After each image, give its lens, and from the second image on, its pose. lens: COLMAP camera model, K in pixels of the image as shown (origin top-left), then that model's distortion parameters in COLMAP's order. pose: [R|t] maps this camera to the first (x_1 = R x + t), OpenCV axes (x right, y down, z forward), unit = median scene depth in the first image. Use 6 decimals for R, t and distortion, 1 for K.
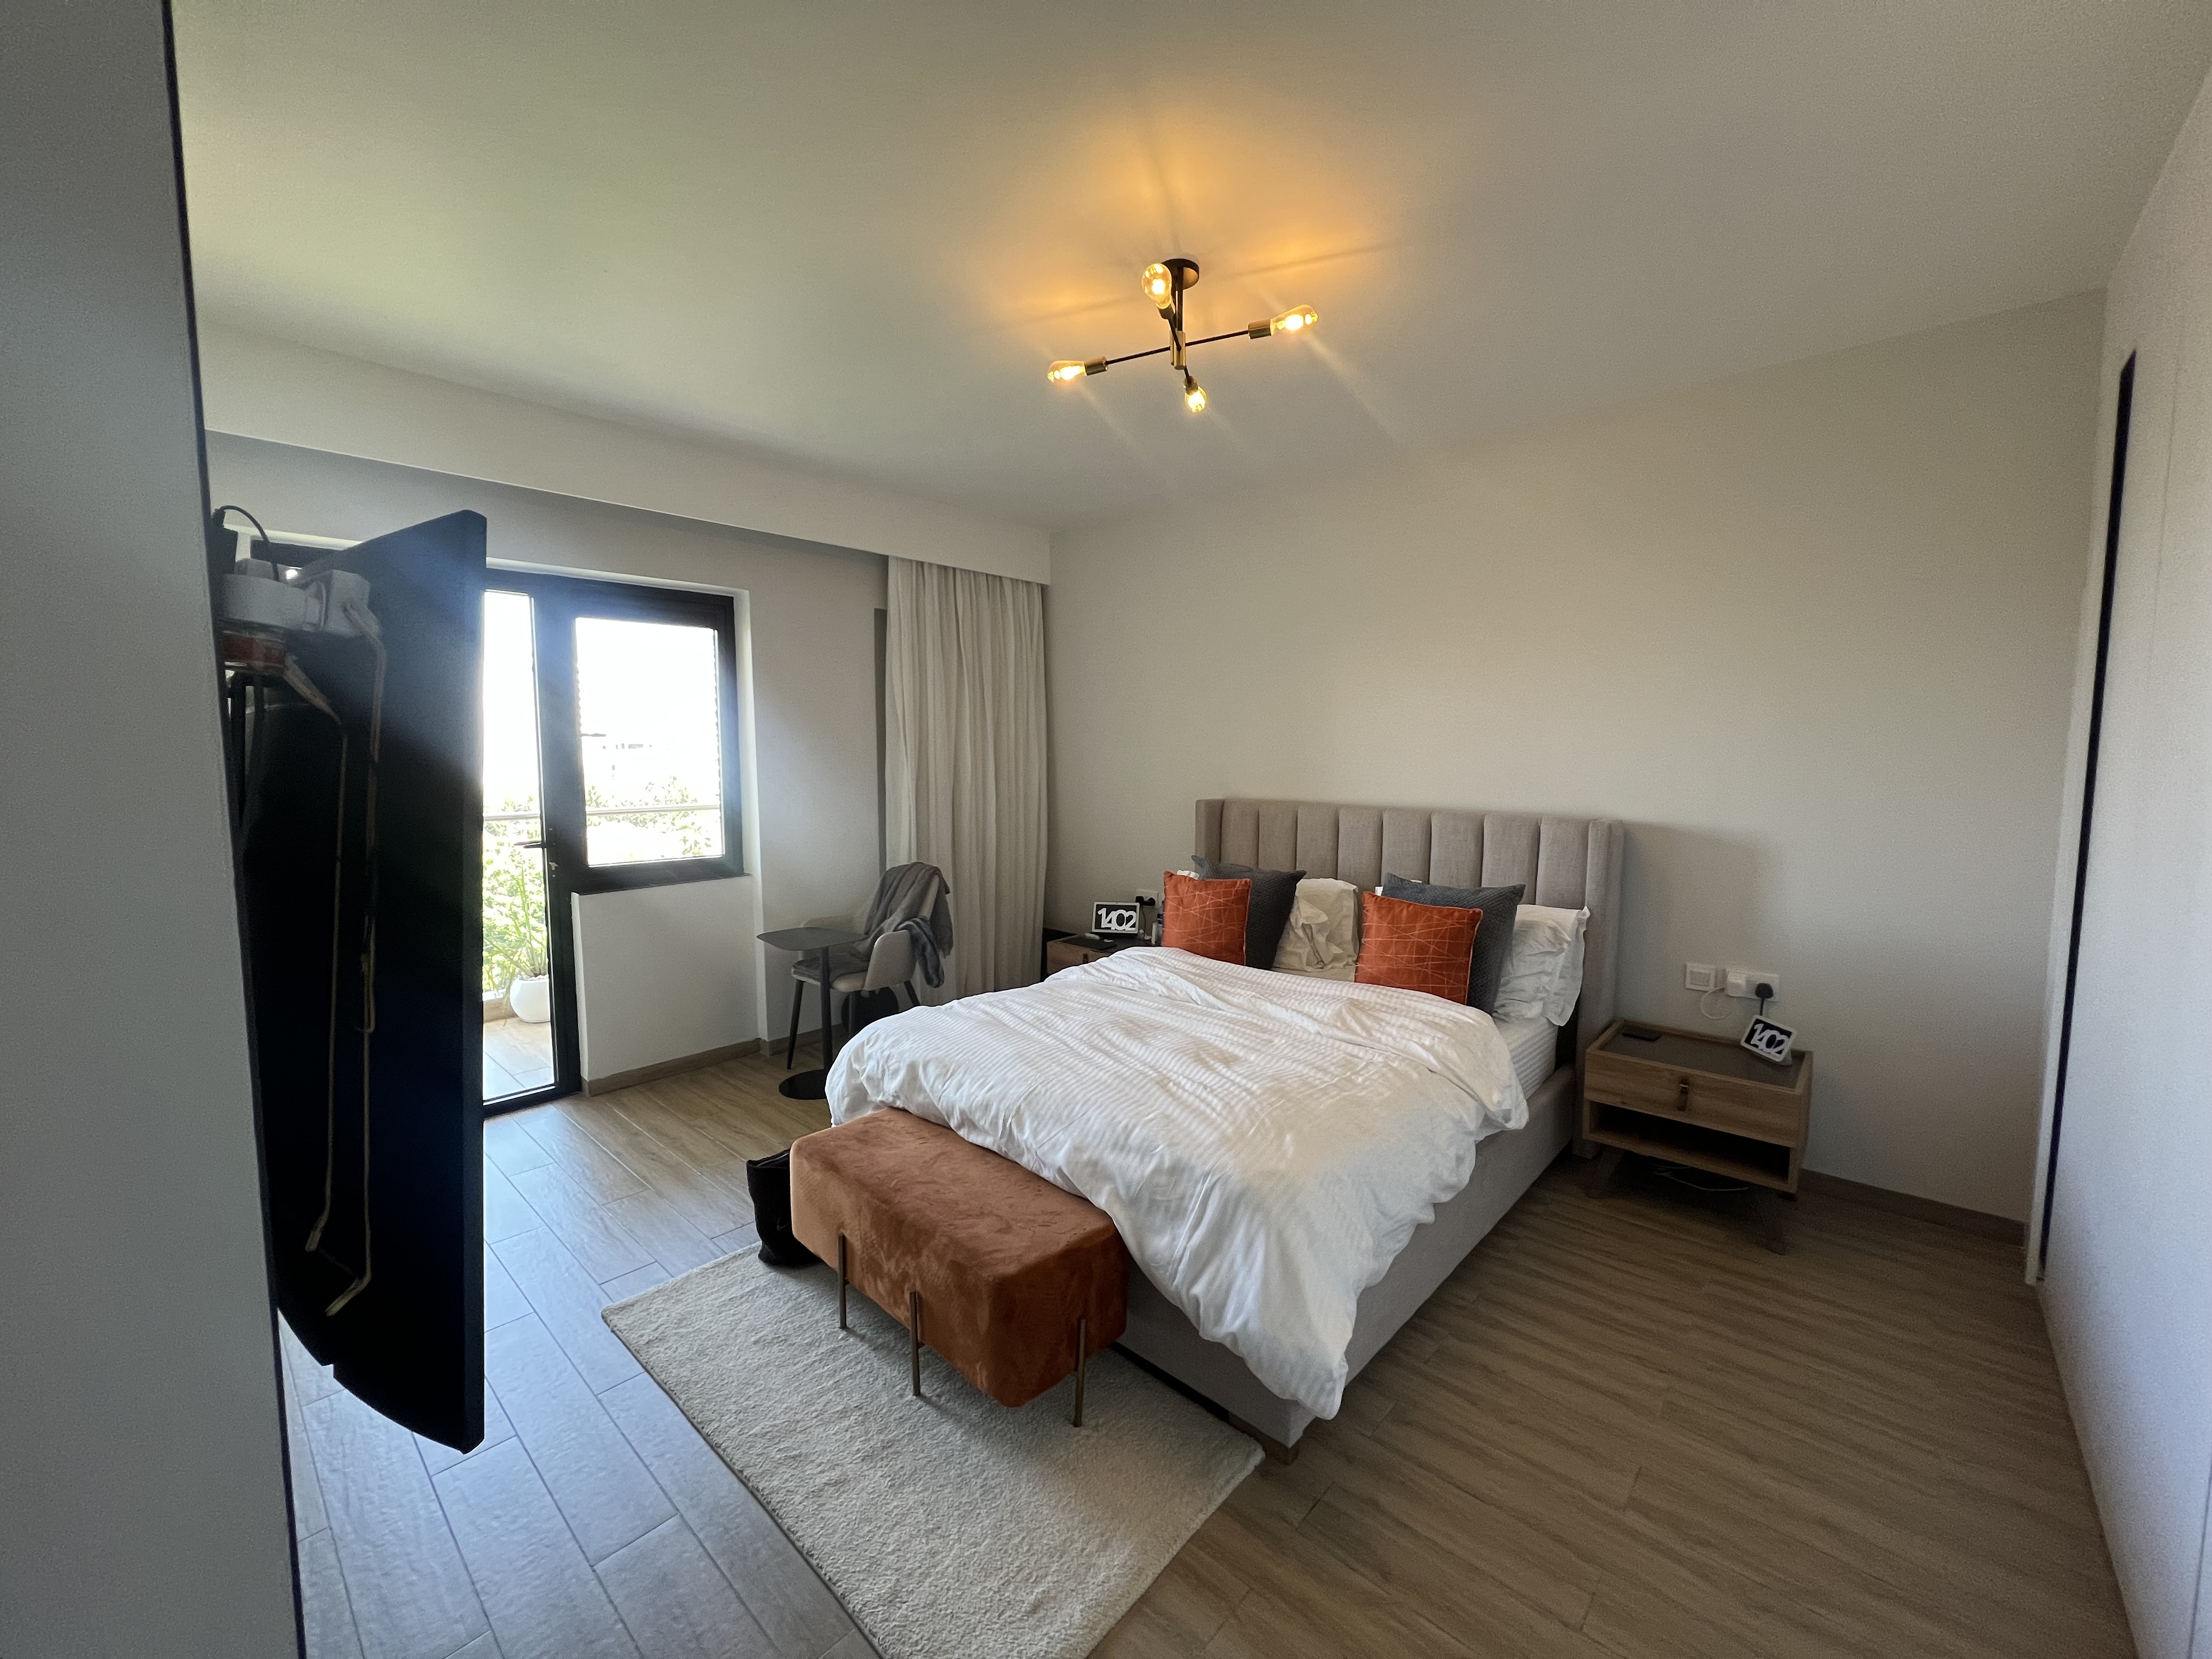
lens RADIAL K [[876.1, 0, 1106.0], [0, 876.1, 829.5], [0, 0, 1]] dist [0.000398, -0.000029]
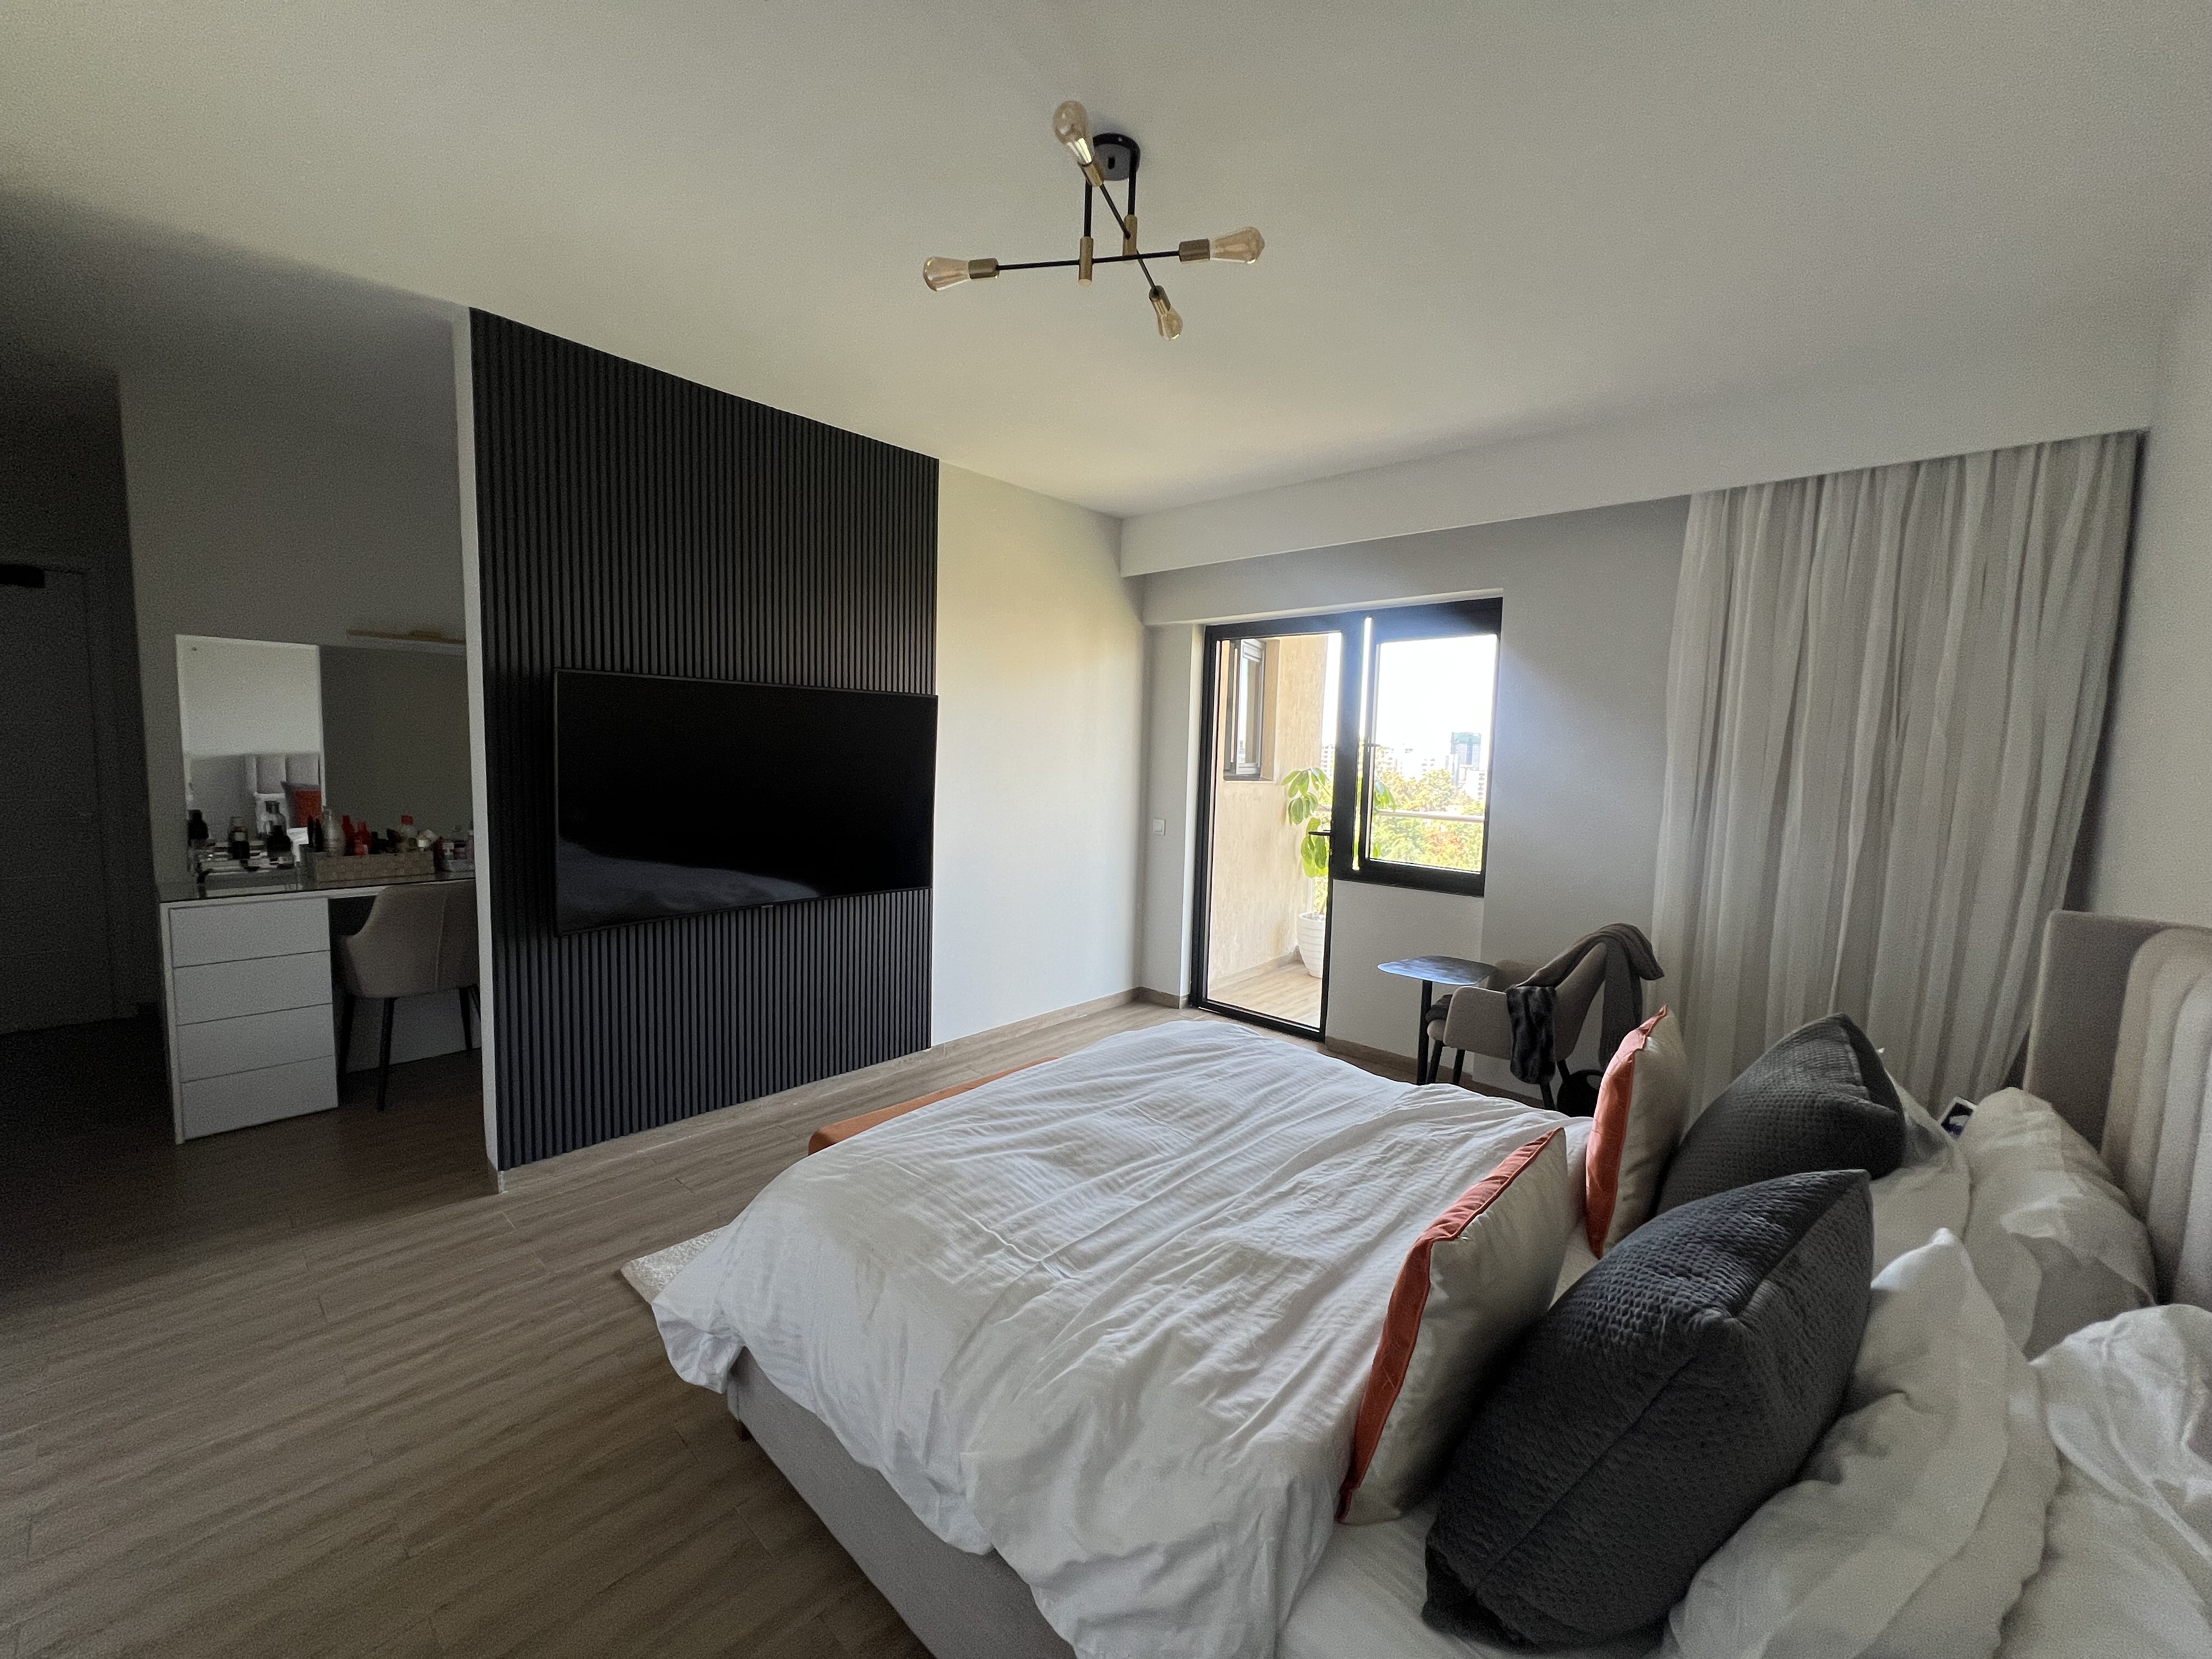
lens RADIAL K [[876.1, 0, 1106.0], [0, 876.1, 829.5], [0, 0, 1]] dist [0.000398, -0.000029]
pose [[0.020780, 0.091816, -0.995559, 0.496704], [-0.117868, 0.989055, 0.088756, -0.052951], [0.992812, 0.115500, 0.031374, 0.558535]]
